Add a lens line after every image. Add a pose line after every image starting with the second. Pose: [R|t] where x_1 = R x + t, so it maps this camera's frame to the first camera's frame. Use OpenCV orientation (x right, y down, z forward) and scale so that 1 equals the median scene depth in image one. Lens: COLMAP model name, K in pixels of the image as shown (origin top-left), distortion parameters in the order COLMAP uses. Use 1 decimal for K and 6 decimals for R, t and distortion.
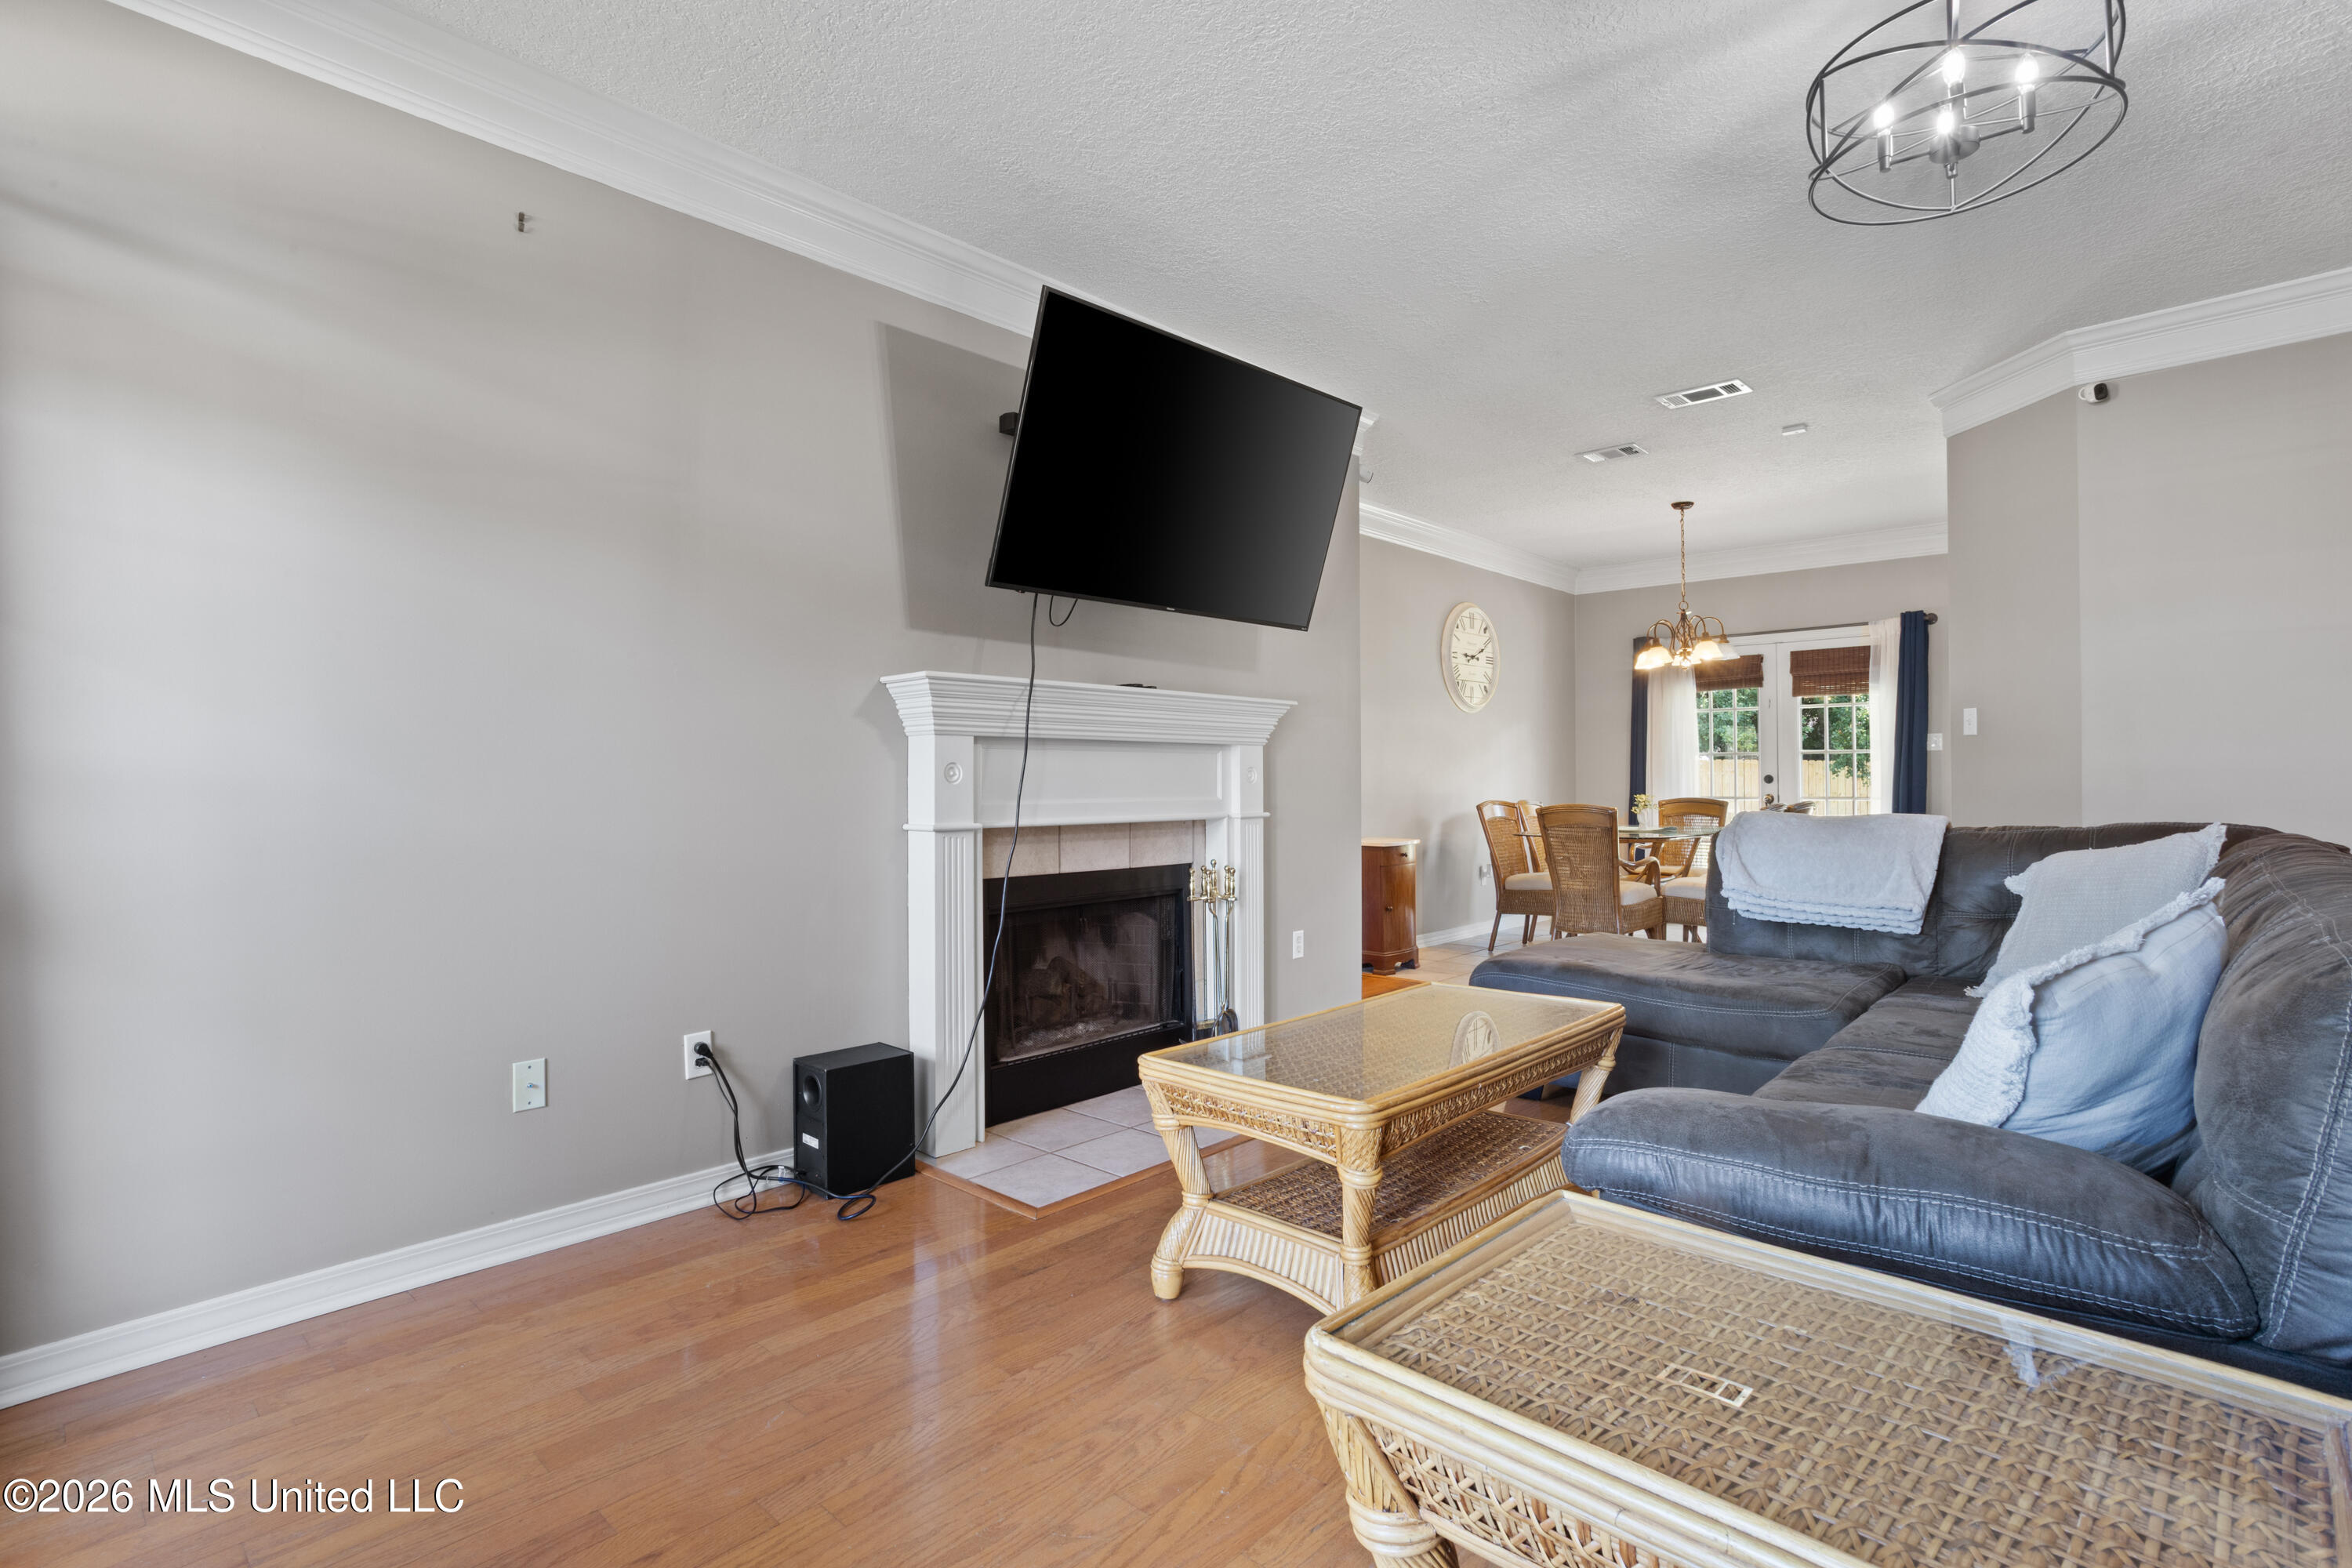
lens RADIAL K [[1125.6, 0, 1192.6], [0, 1125.6, 770.0], [0, 0, 1]] dist [-0.006726, 0.005817]
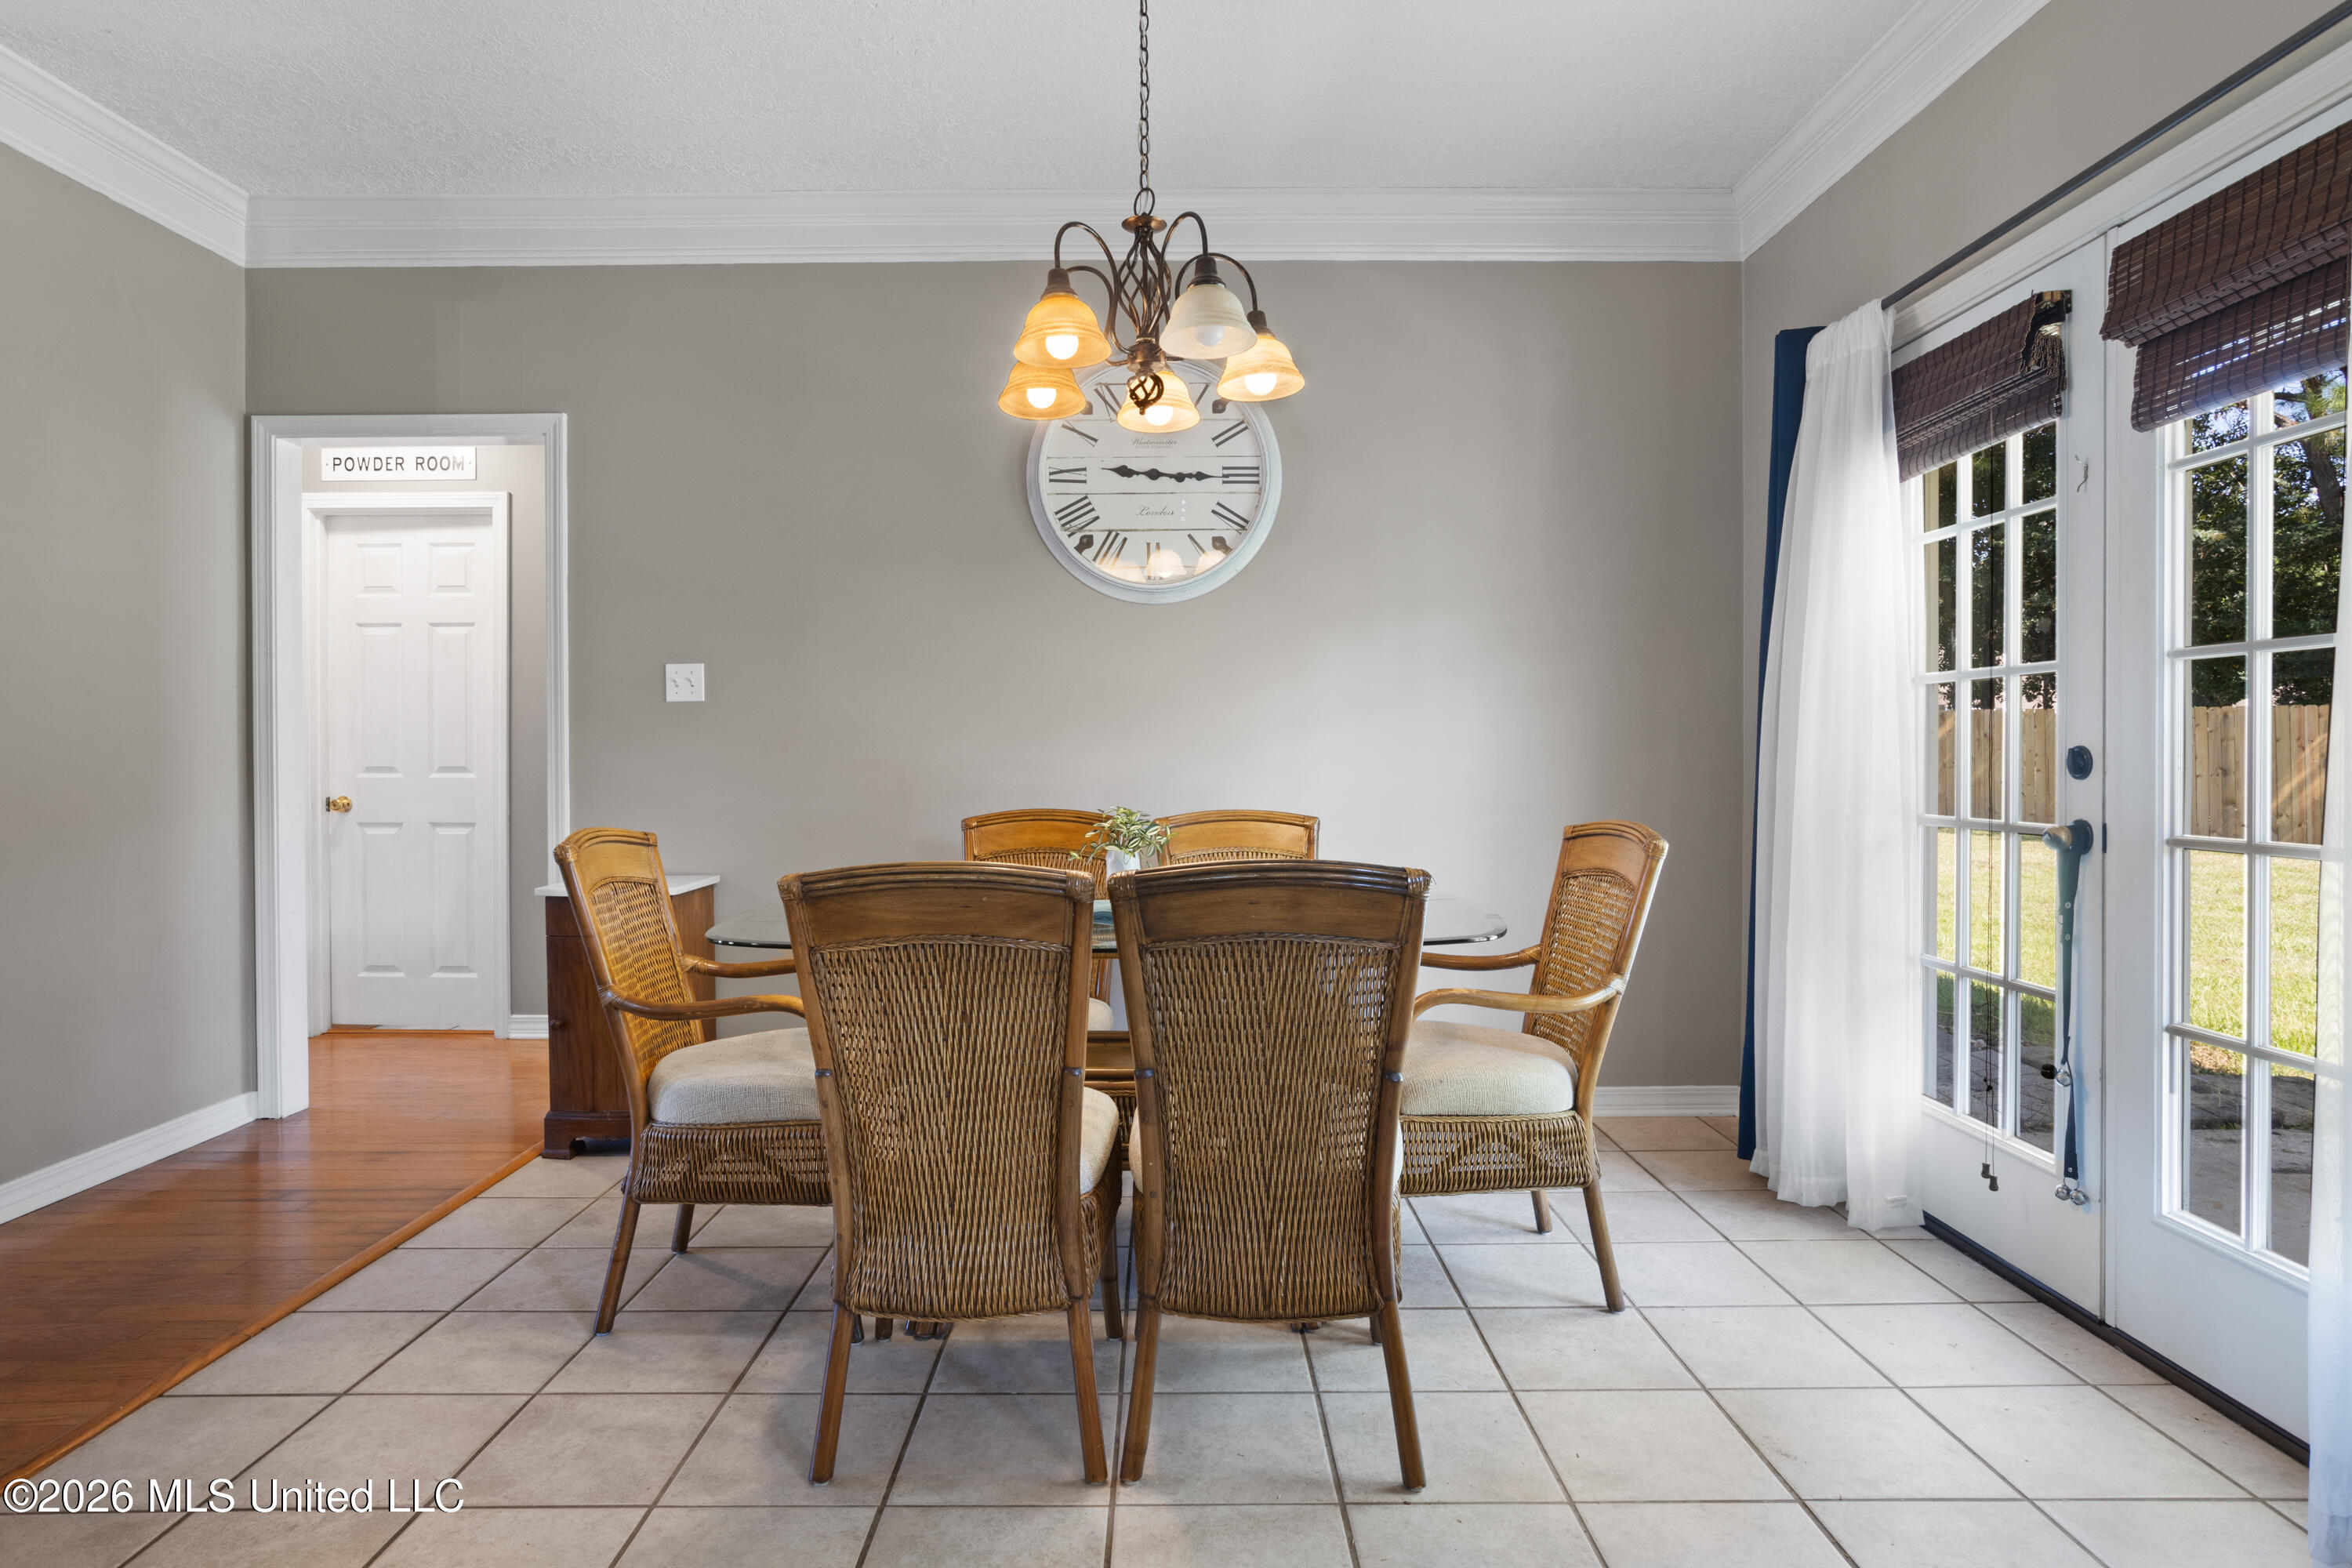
lens RADIAL K [[1274.7, 0, 1160.6], [0, 1274.7, 770.9], [0, 0, 1]] dist [-0.029608, 0.017248]
pose [[0.656873, 0.015384, -0.753844, 0.645493], [0.006849, 0.999629, 0.026369, 0.000919], [0.753970, -0.022484, 0.656524, 0.702375]]
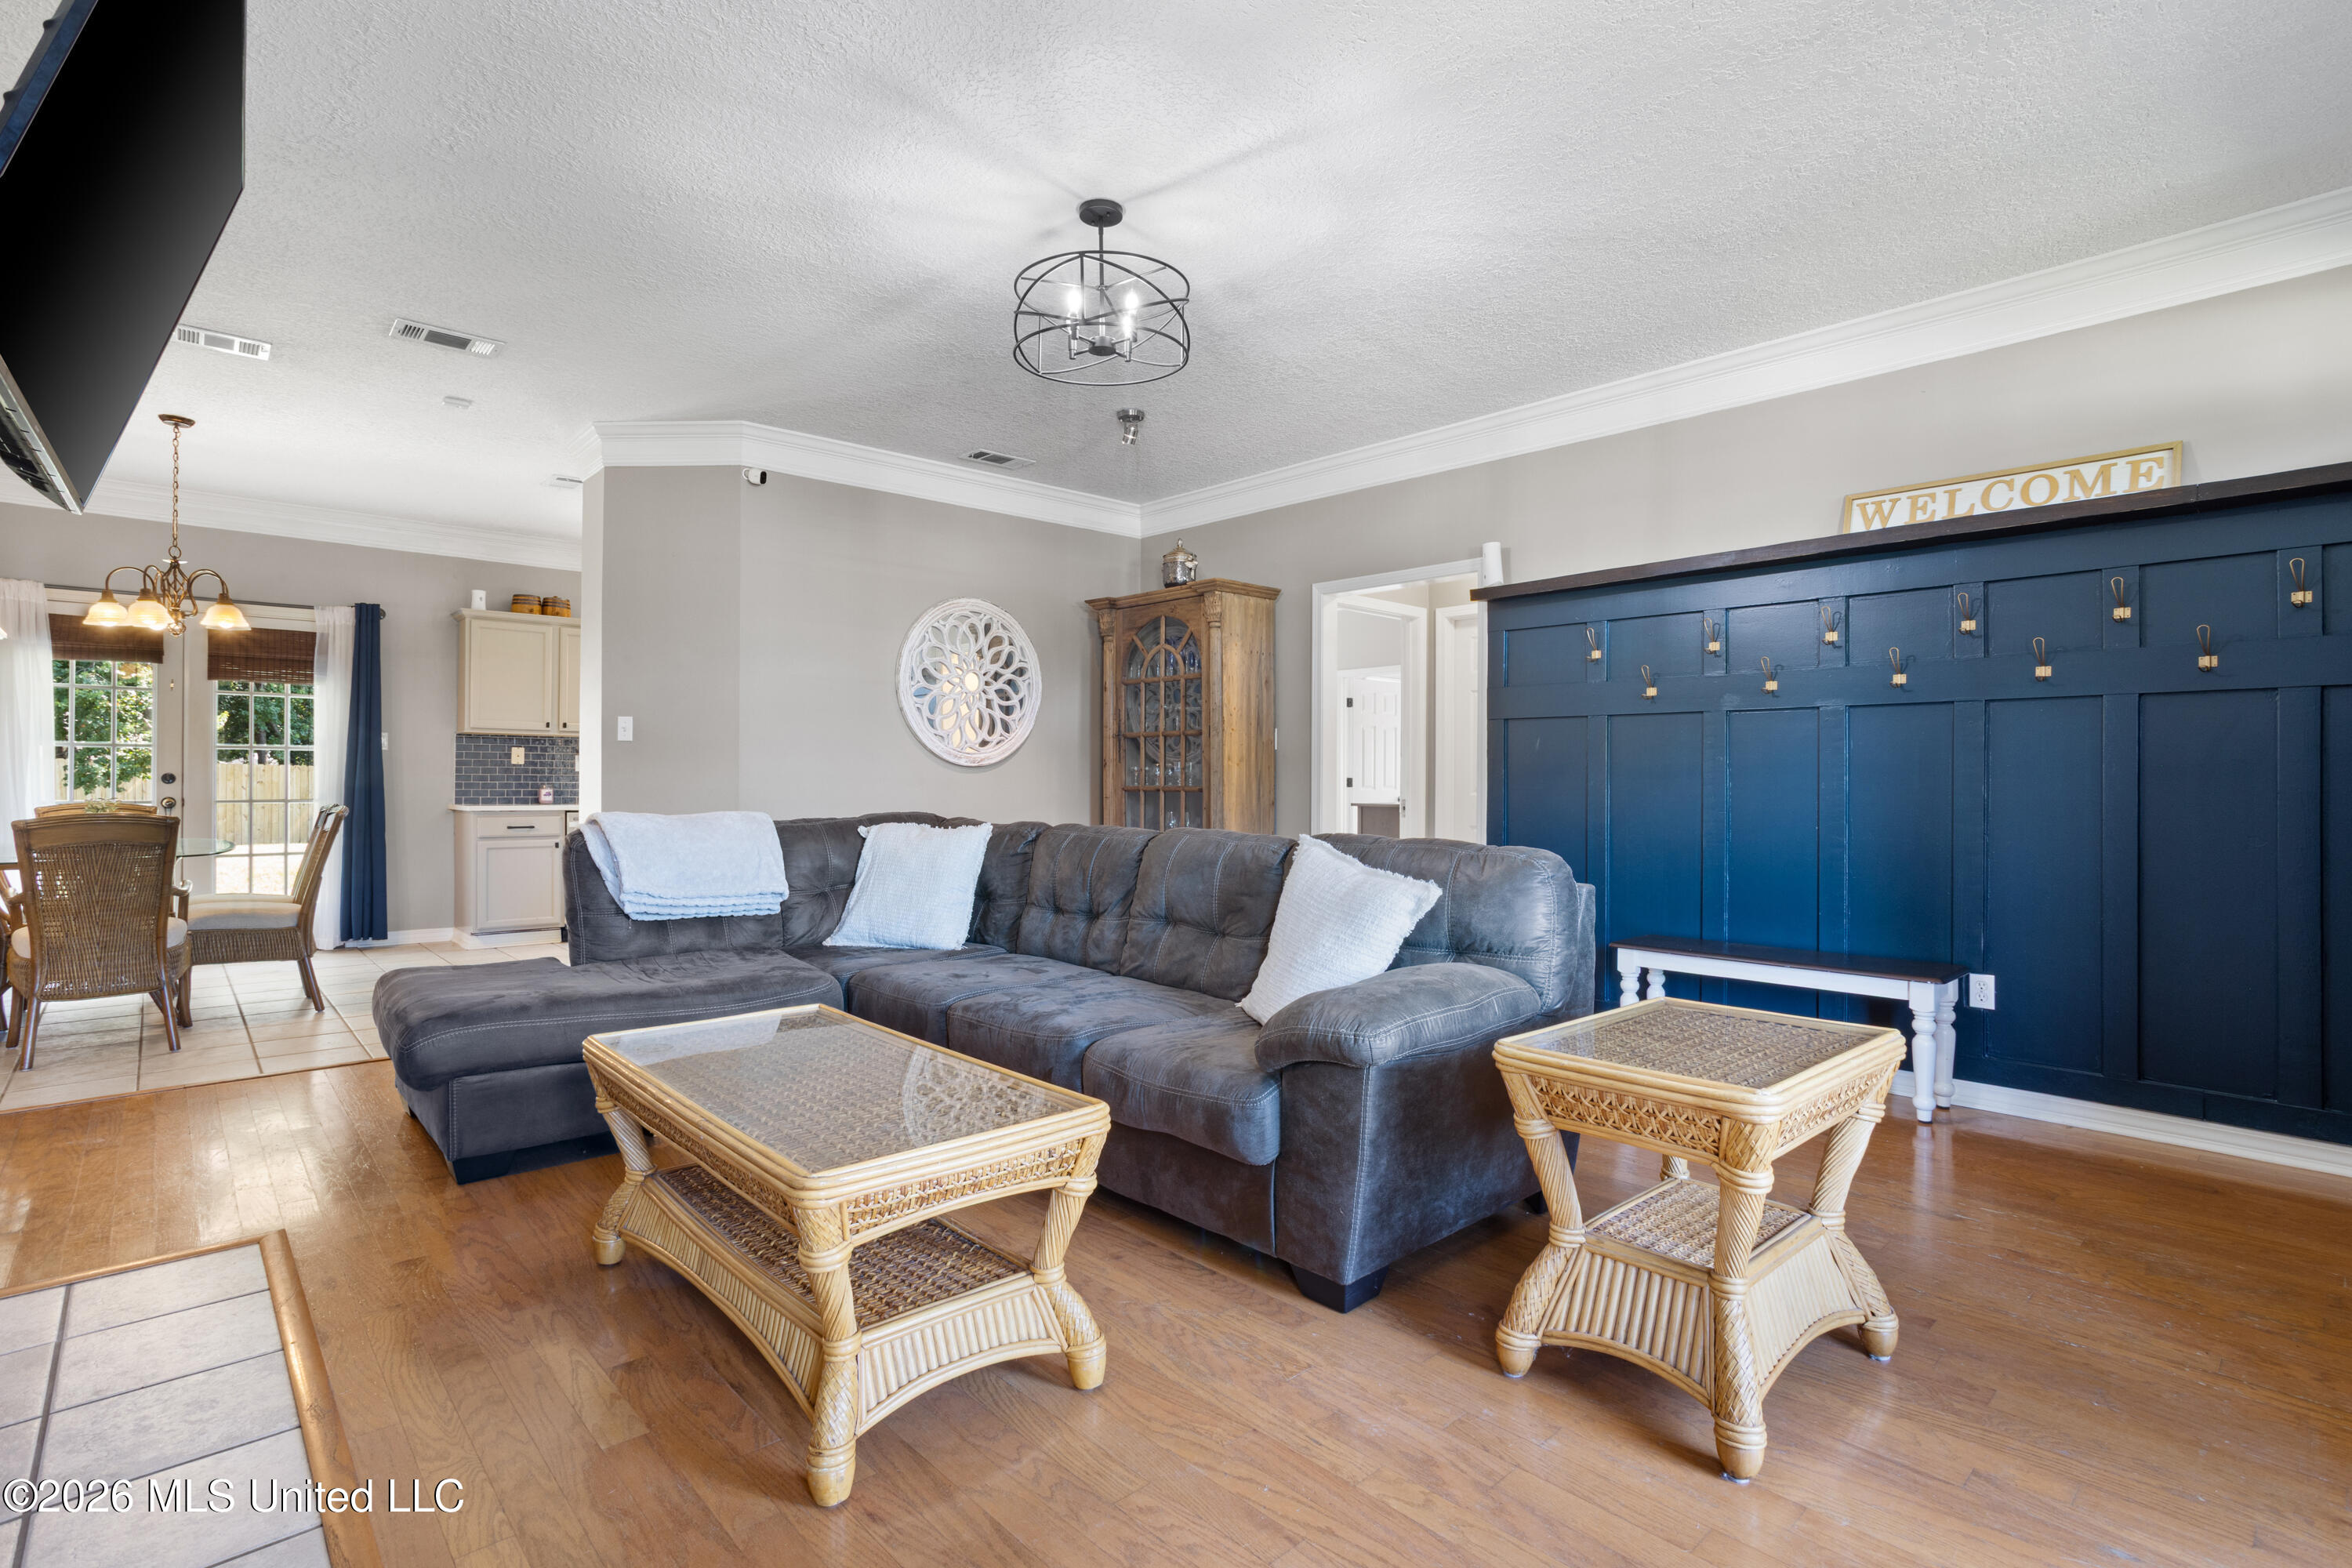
lens RADIAL K [[1125.6, 0, 1158.0], [0, 1125.6, 772.0], [0, 0, 1]] dist [-0.006726, 0.005817]
pose [[0.113884, 0.013803, 0.993398, -0.222878], [-0.013404, 0.999834, -0.012355, 0.003807], [-0.993404, -0.011908, 0.114050, 0.223199]]
